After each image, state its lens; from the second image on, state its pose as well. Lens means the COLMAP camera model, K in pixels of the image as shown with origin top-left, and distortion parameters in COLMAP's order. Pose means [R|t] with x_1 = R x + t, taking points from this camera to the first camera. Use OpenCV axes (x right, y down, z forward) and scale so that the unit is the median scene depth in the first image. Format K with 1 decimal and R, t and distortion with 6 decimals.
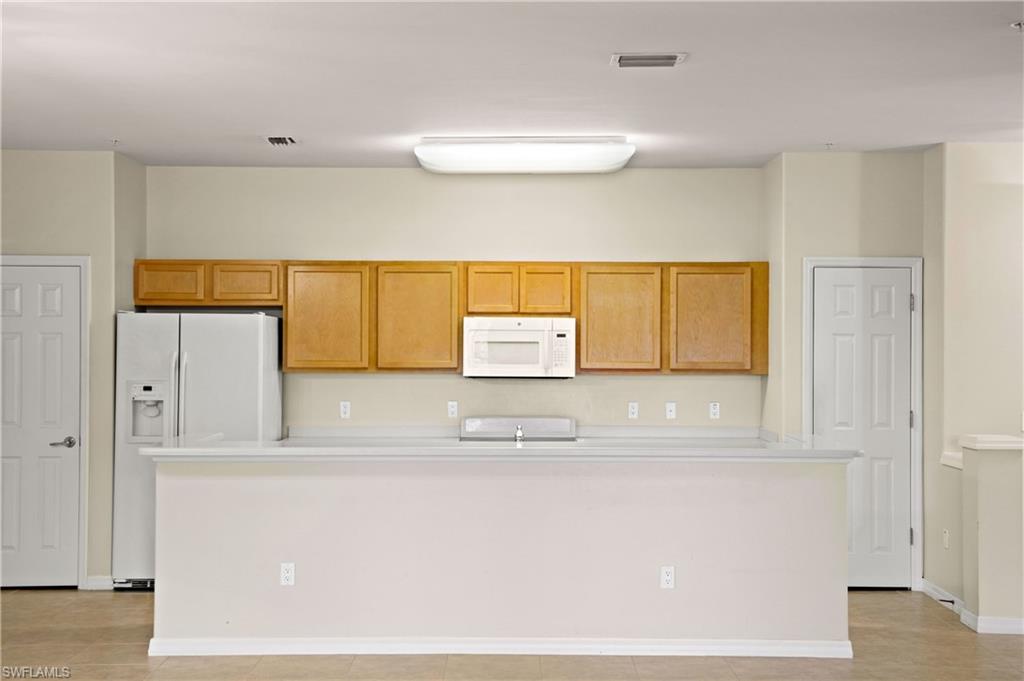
lens RADIAL K [[1370.1, 0, 518.3], [0, 1370.1, 334.1], [0, 0, 1]] dist [0.143221, 0.000000]
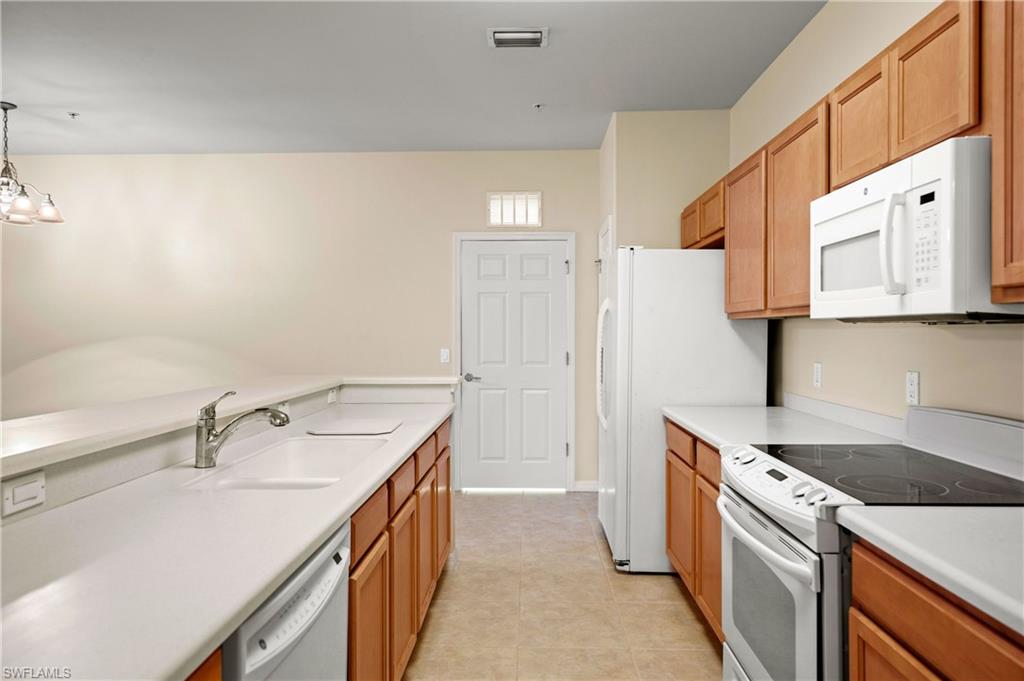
lens RADIAL K [[664.0, 0, 510.1], [0, 664.0, 337.8], [0, 0, 1]] dist [0.010560, 0.005949]
pose [[-0.040578, 0.003645, -0.999170, 0.209172], [0.004540, 0.999984, 0.003463, 0.036273], [0.999166, -0.004395, -0.040593, 0.896925]]
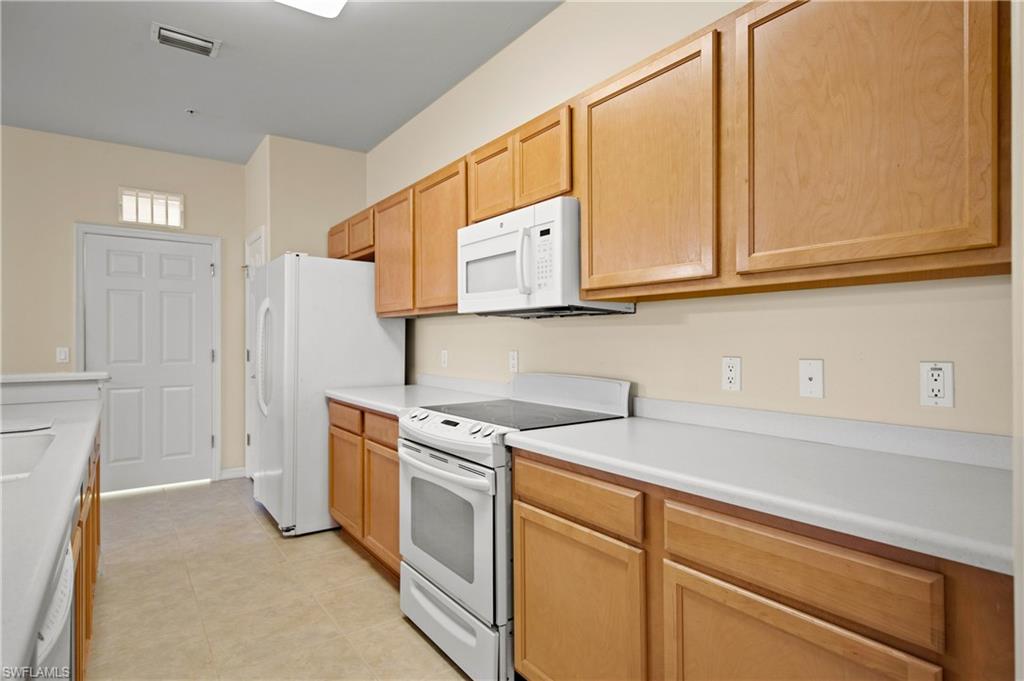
lens RADIAL K [[551.1, 0, 510.5], [0, 551.1, 338.6], [0, 0, 1]] dist [0.015595, -0.000857]
pose [[0.567910, -0.008326, -0.823049, 0.207795], [0.008135, 0.999957, -0.004503, 0.045153], [0.823050, -0.004138, 0.567953, 0.859086]]
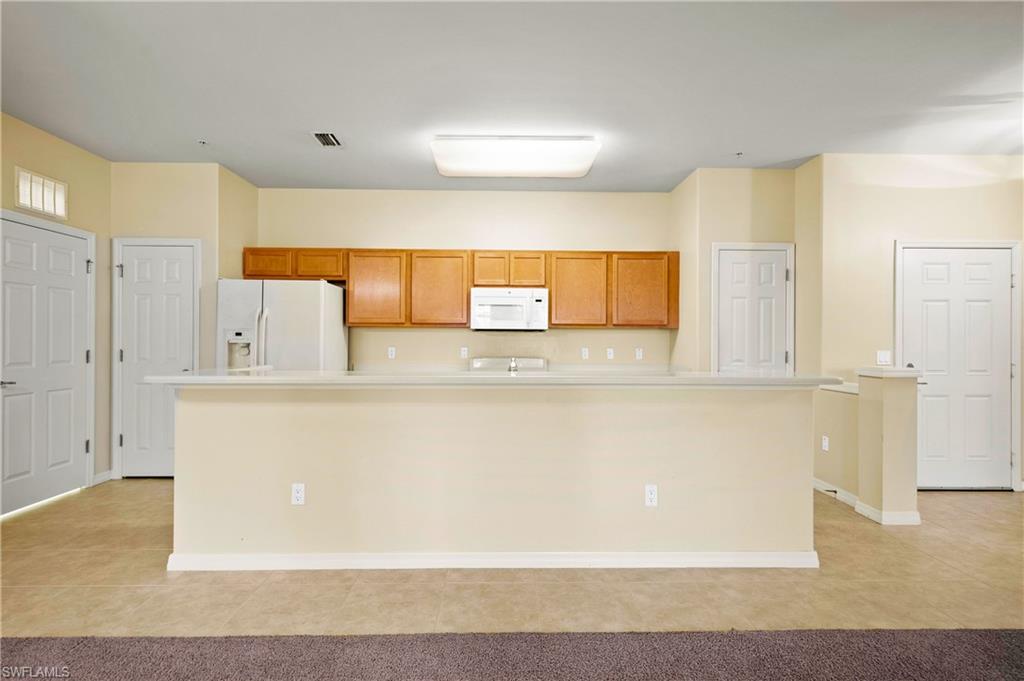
lens RADIAL K [[532.3, 0, 512.0], [0, 532.3, 334.7], [0, 0, 1]] dist [0.021522, -0.001146]
pose [[0.999836, 0.001048, 0.018106, -0.006800], [-0.000988, 0.999994, -0.003356, 0.038828], [-0.018109, 0.003337, 0.999830, 0.438651]]
